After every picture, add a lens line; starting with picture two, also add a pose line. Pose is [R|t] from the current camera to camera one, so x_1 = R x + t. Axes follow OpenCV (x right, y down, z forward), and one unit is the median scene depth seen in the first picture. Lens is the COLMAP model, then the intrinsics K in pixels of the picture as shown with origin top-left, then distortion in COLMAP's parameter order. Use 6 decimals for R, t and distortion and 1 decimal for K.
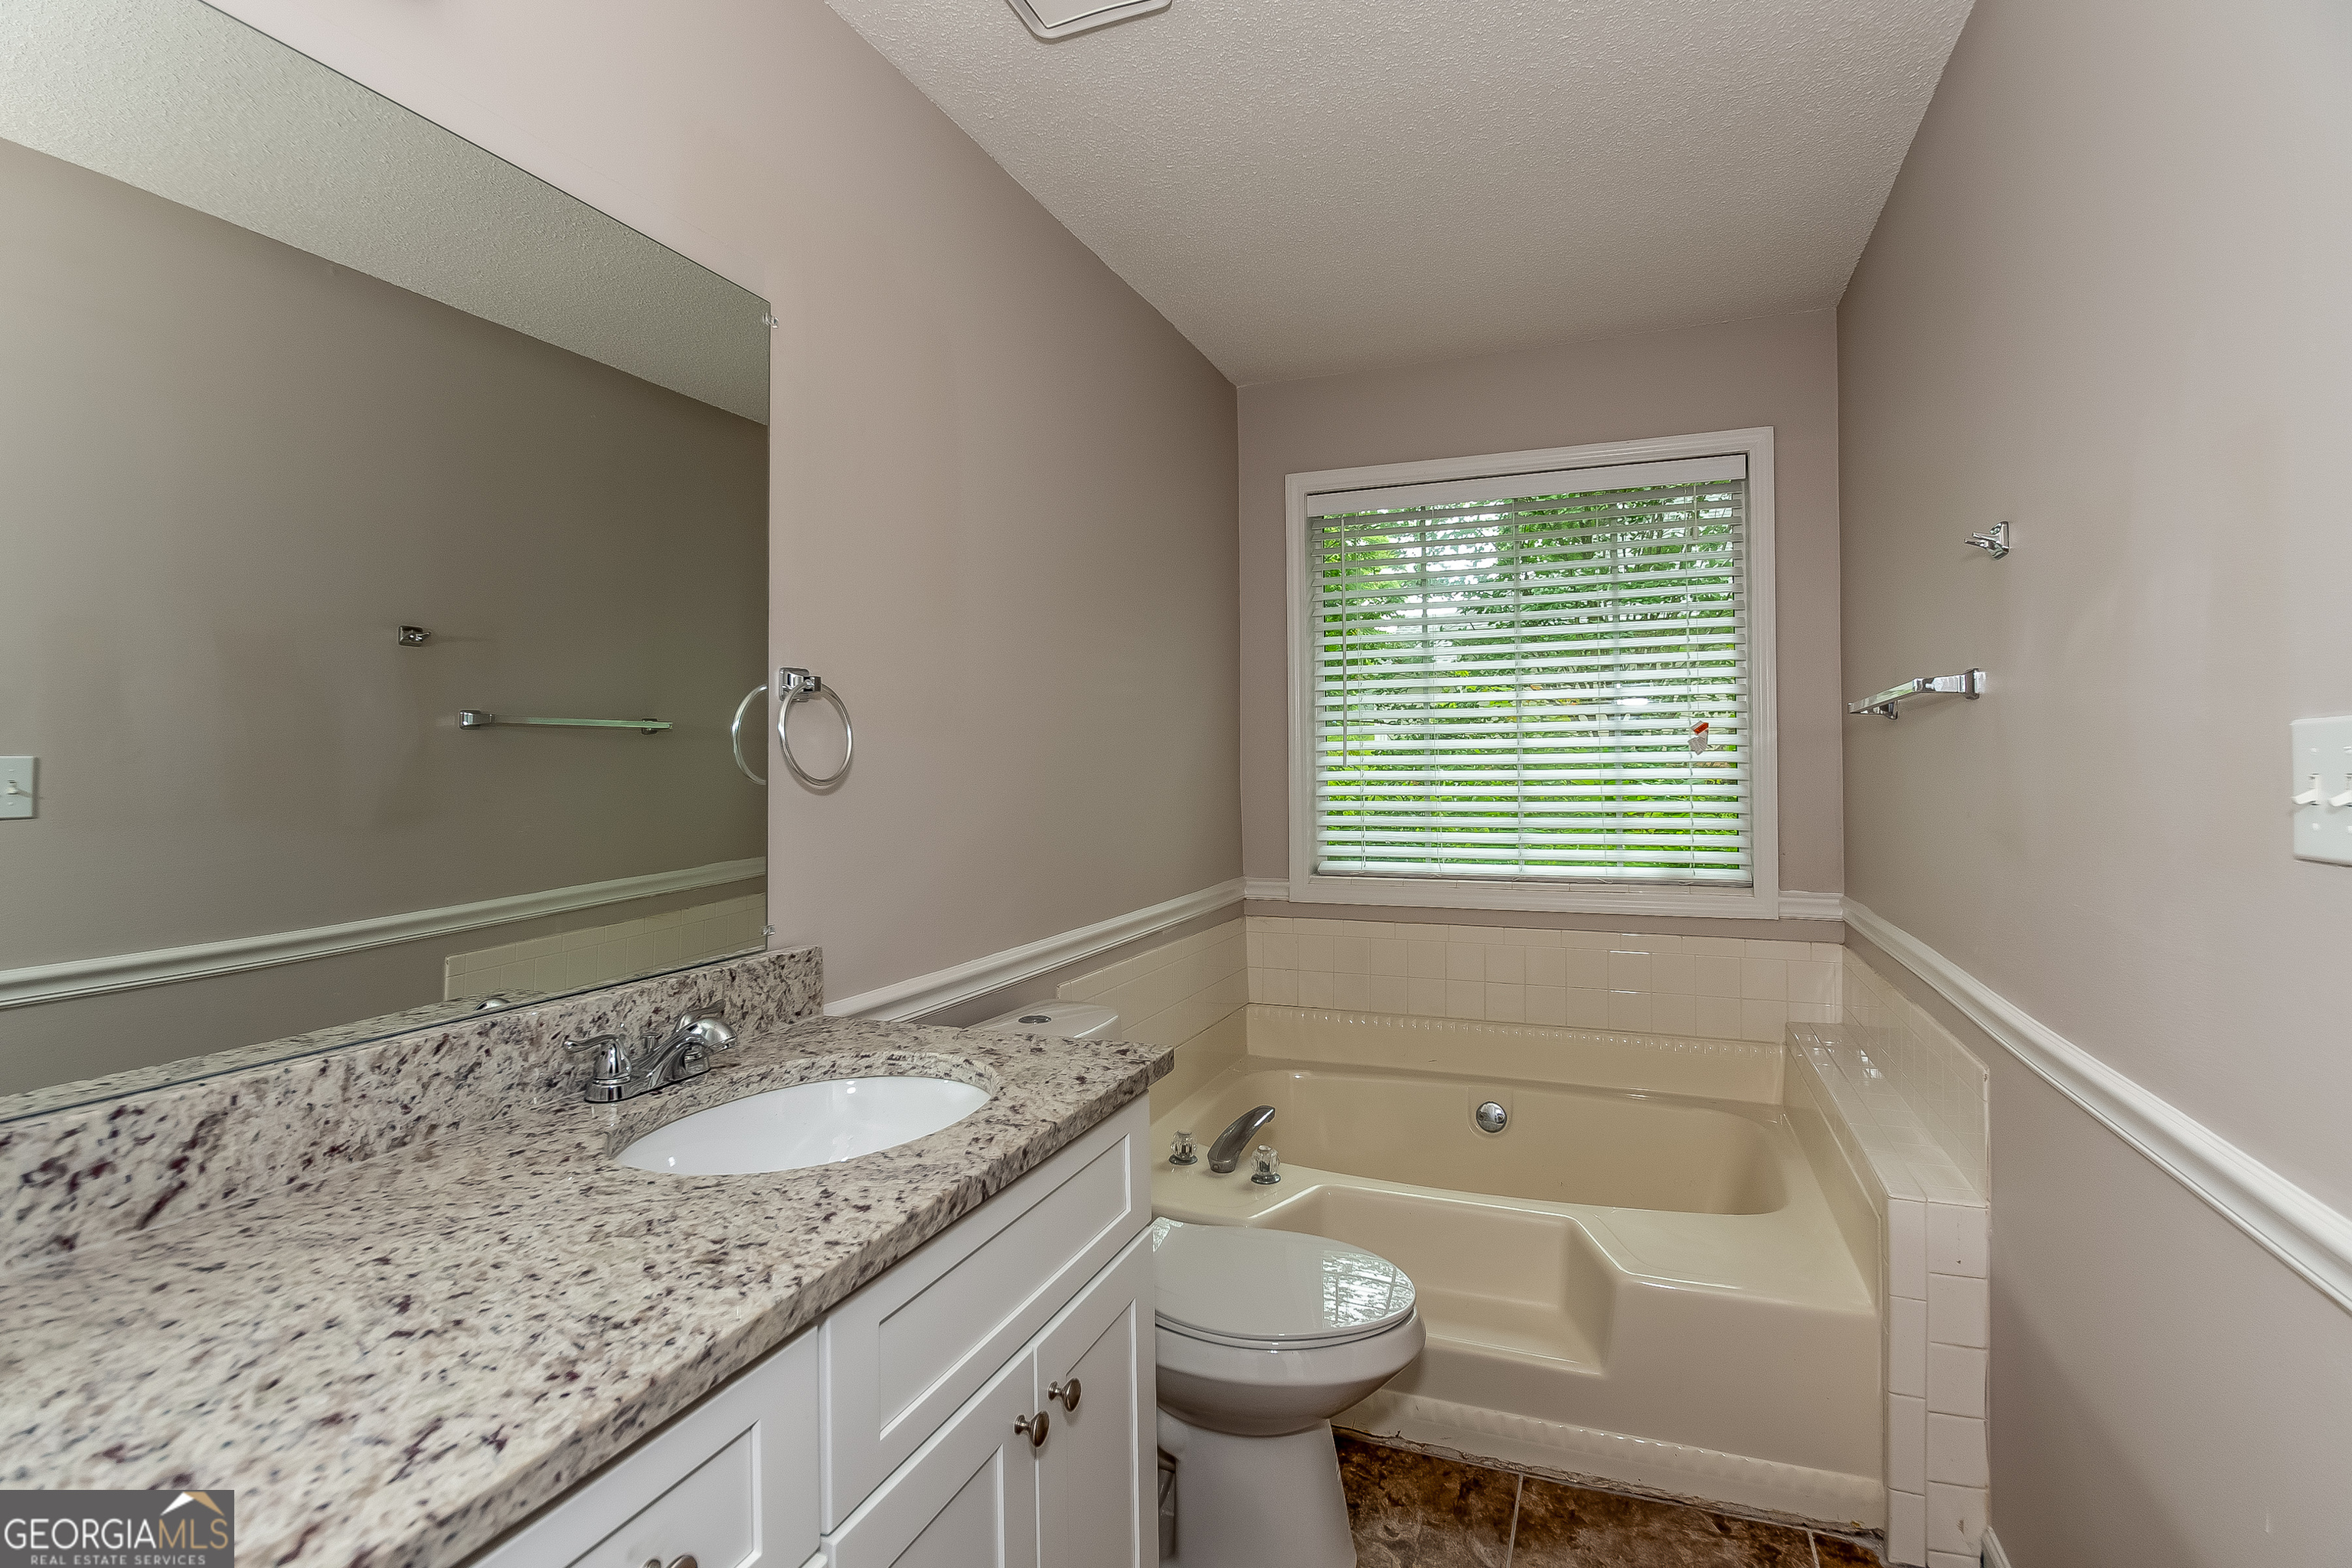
lens RADIAL K [[1092.9, 0, 1186.8], [0, 1092.9, 774.7], [0, 0, 1]] dist [-0.002017, -0.001247]
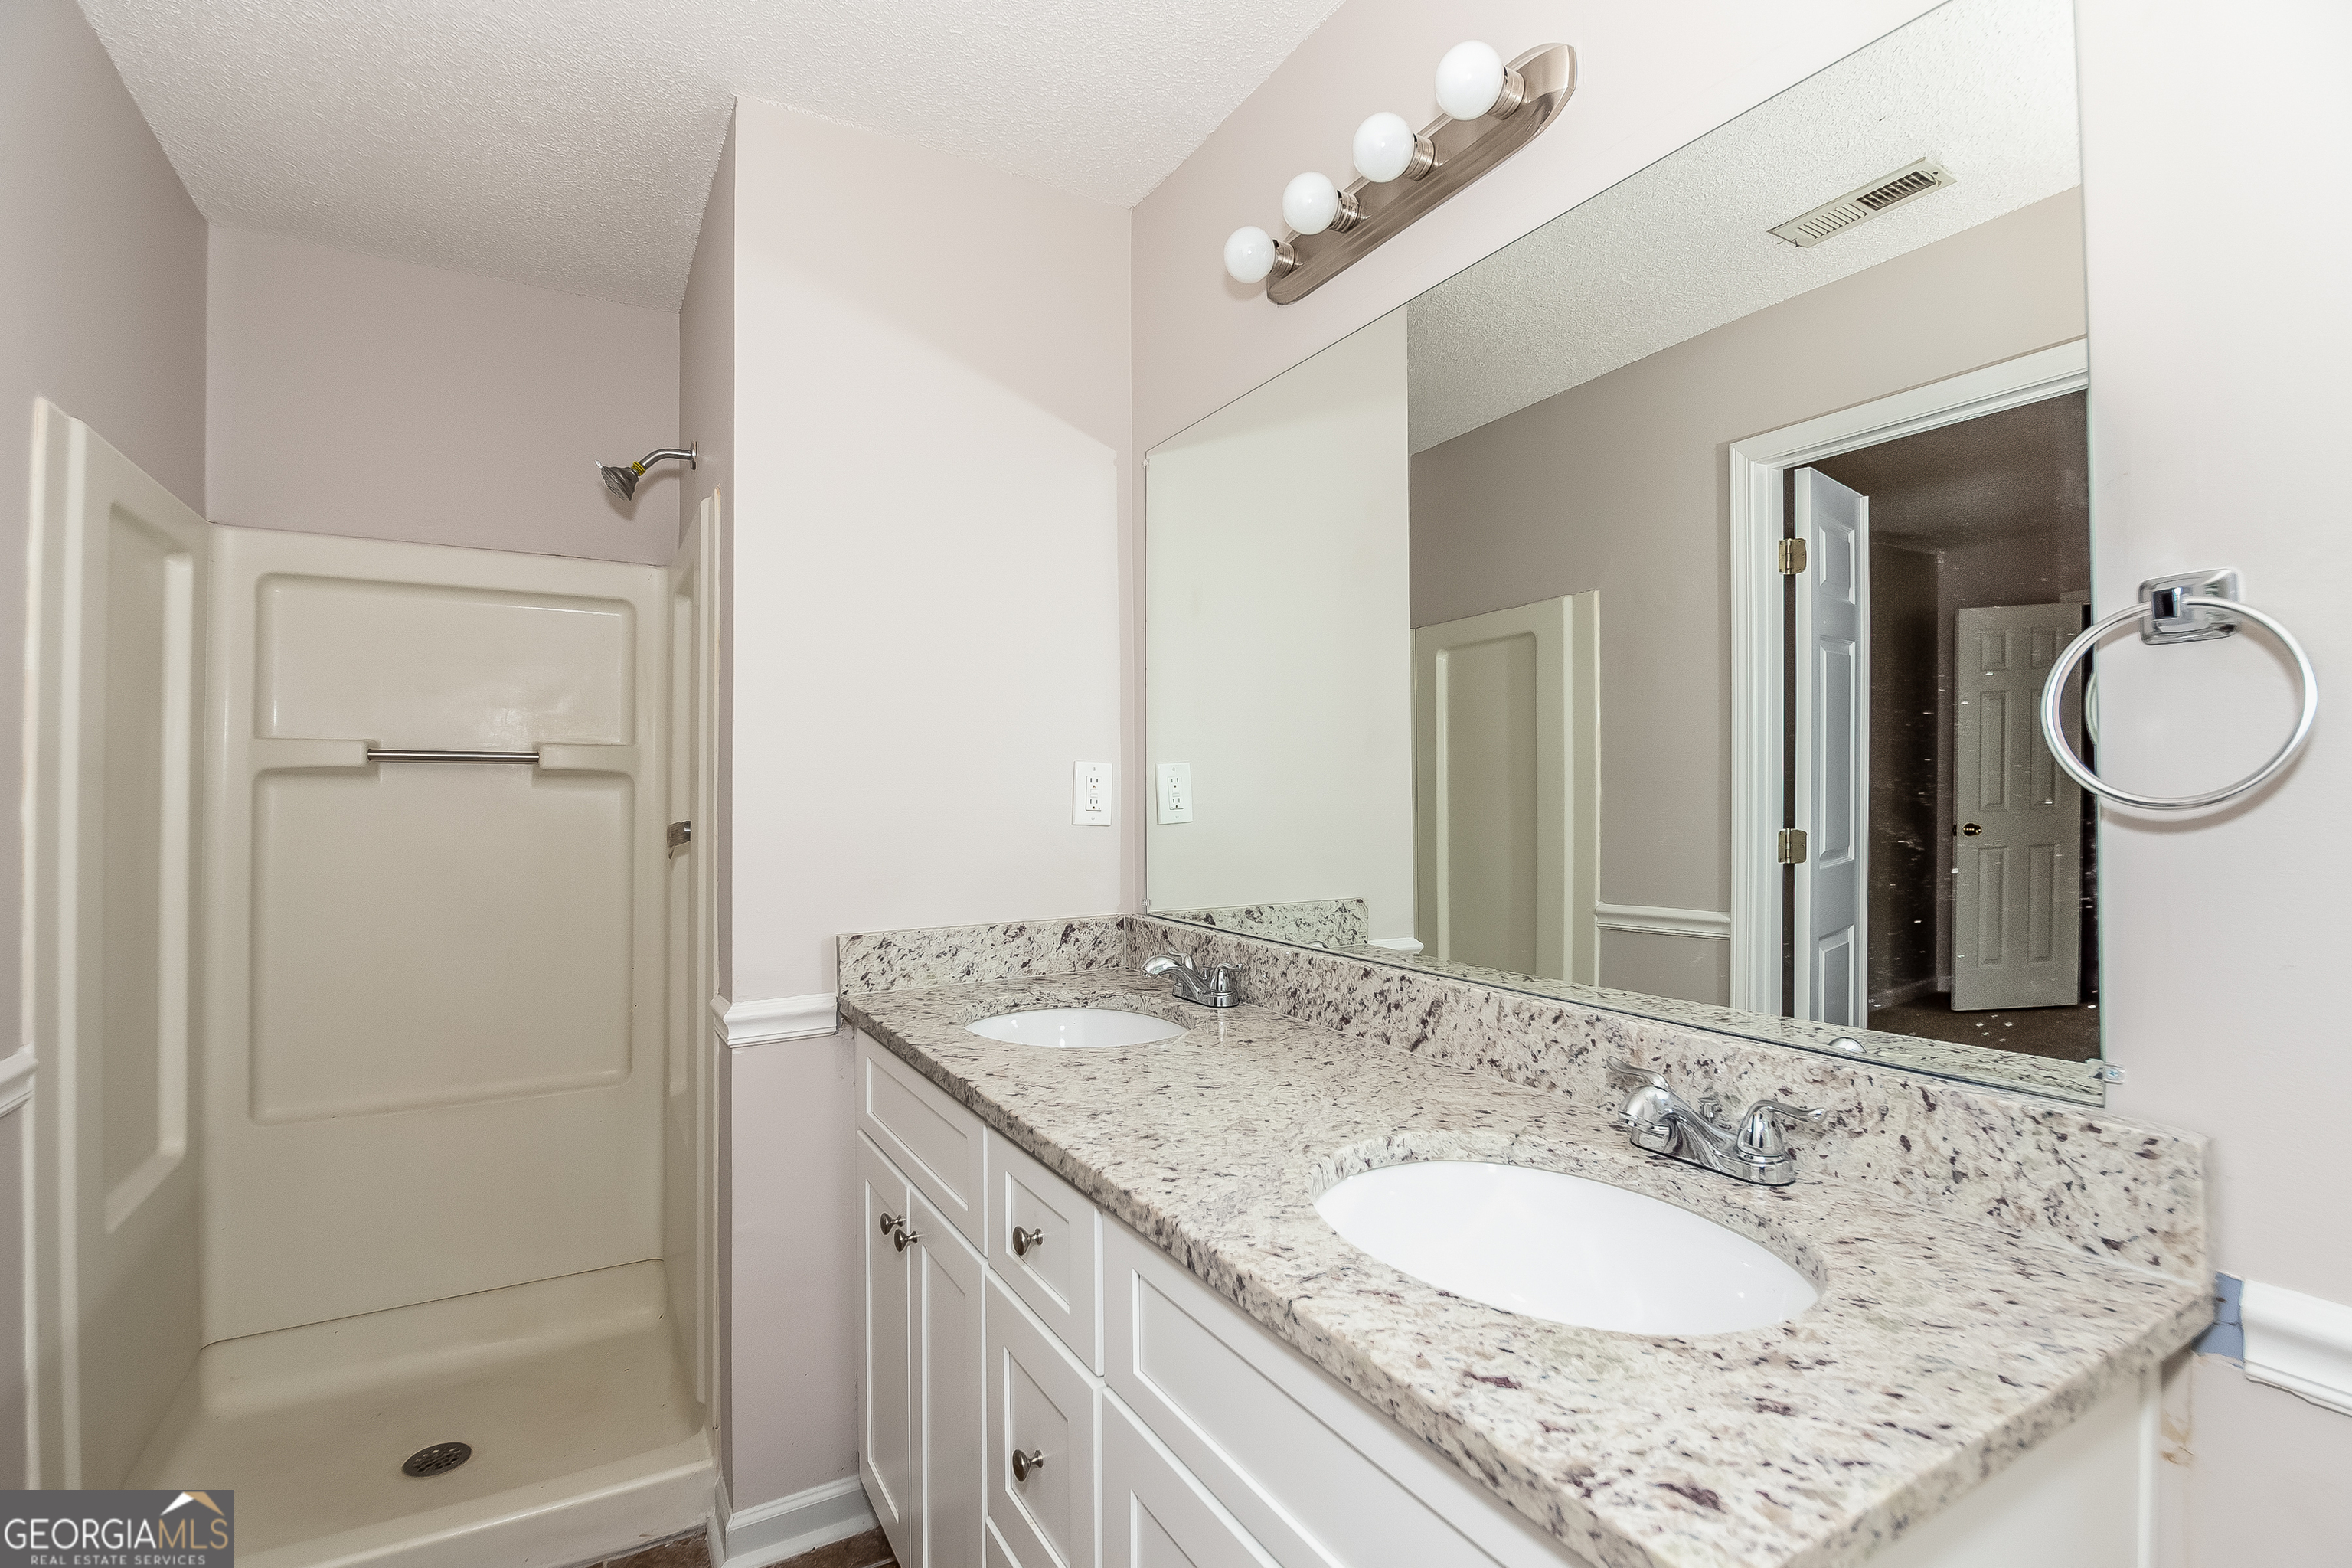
lens RADIAL K [[1092.9, 0, 1189.0], [0, 1092.9, 788.5], [0, 0, 1]] dist [-0.002017, -0.001247]
pose [[-0.612089, 0.014795, -0.790651, 0.501476], [0.006303, 0.999884, 0.013831, -0.013829], [0.790764, 0.003483, -0.612111, 1.509444]]
